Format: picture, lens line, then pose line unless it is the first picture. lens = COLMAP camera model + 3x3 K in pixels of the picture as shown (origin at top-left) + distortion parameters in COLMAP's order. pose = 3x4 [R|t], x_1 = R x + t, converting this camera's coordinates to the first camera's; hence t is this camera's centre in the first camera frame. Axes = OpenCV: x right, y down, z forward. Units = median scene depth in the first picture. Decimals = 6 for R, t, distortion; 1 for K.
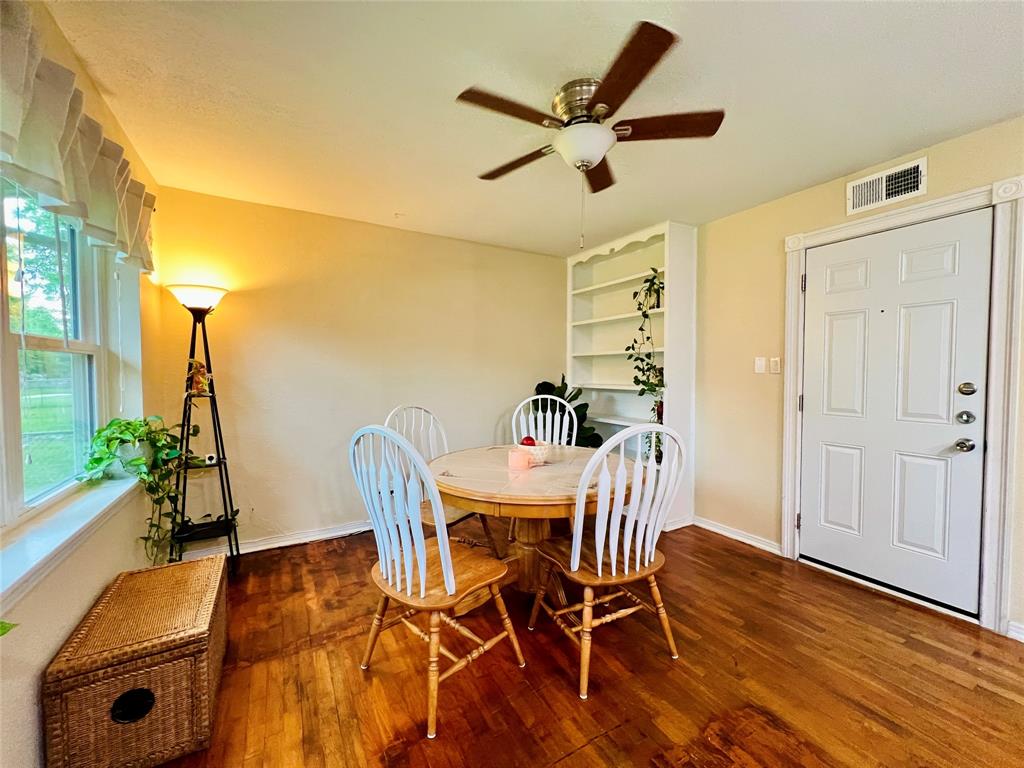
lens RADIAL K [[410.5, 0, 514.0], [0, 410.5, 385.2], [0, 0, 1]] dist [0.000480, -0.000144]
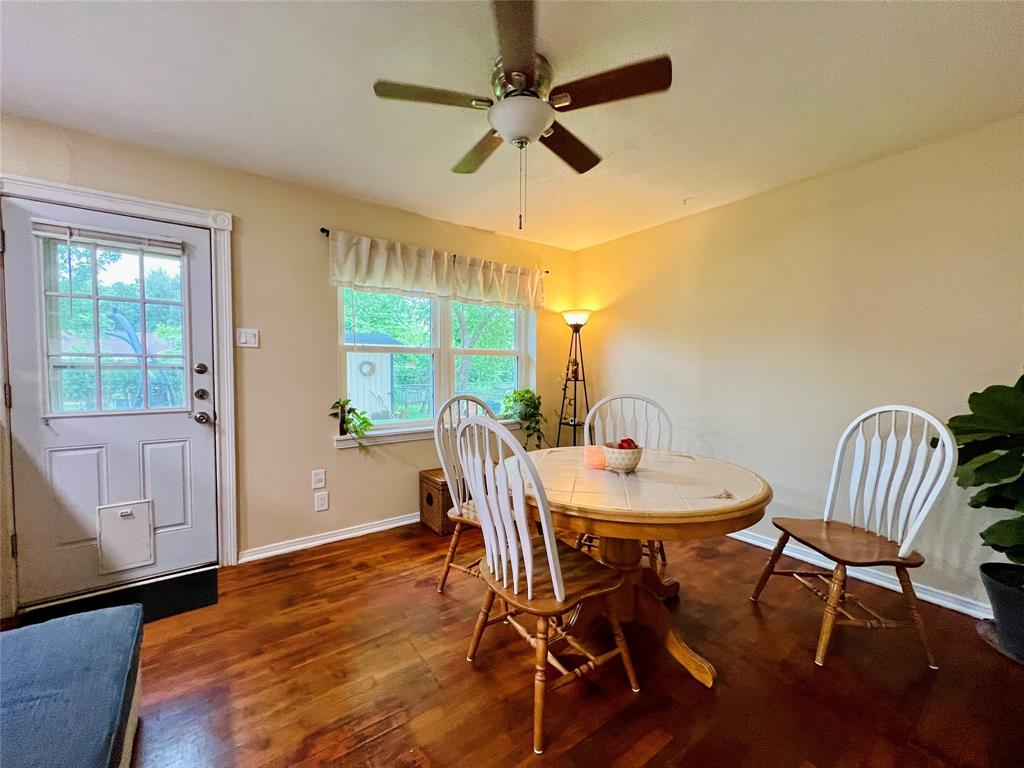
lens RADIAL K [[410.5, 0, 514.0], [0, 410.5, 385.2], [0, 0, 1]] dist [0.000480, -0.000144]
pose [[0.104482, 0.041333, -0.993667, 0.594197], [-0.037291, 0.998596, 0.037617, -0.004515], [0.993827, 0.033124, 0.105877, 0.471619]]
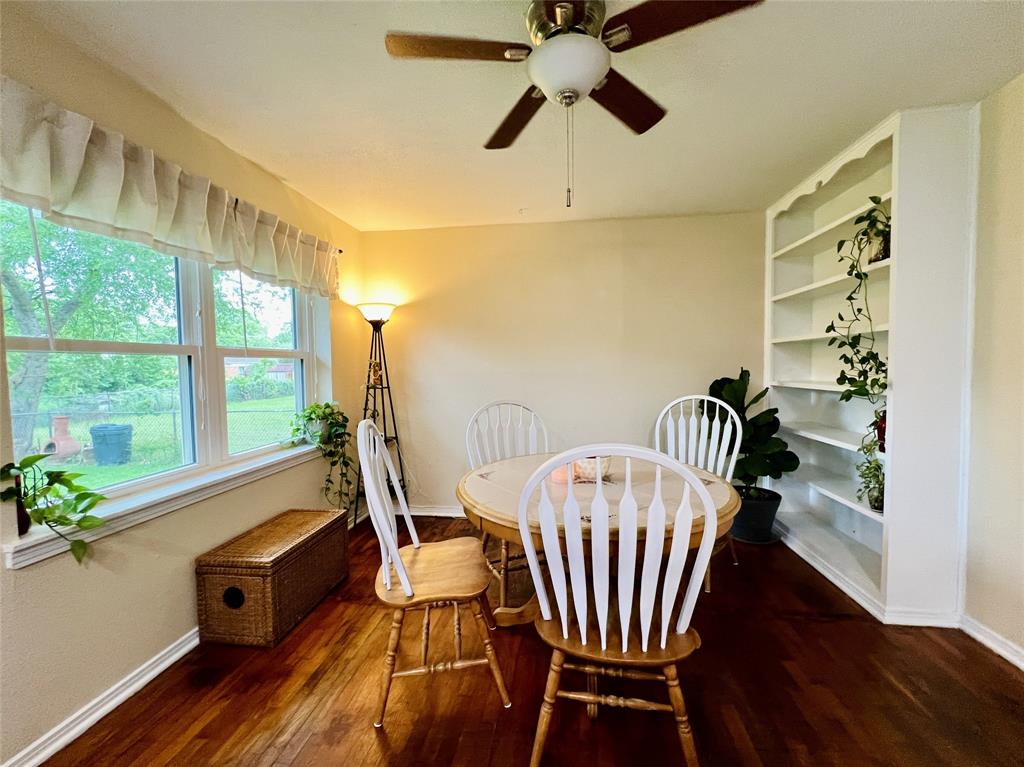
lens RADIAL K [[416.7, 0, 512.8], [0, 416.7, 383.7], [0, 0, 1]] dist [0.000506, 0.000209]
pose [[0.792842, 0.015393, -0.609232, 0.298025], [-0.007712, 0.999854, 0.015227, -0.008052], [0.609378, -0.007374, 0.792846, 0.165861]]
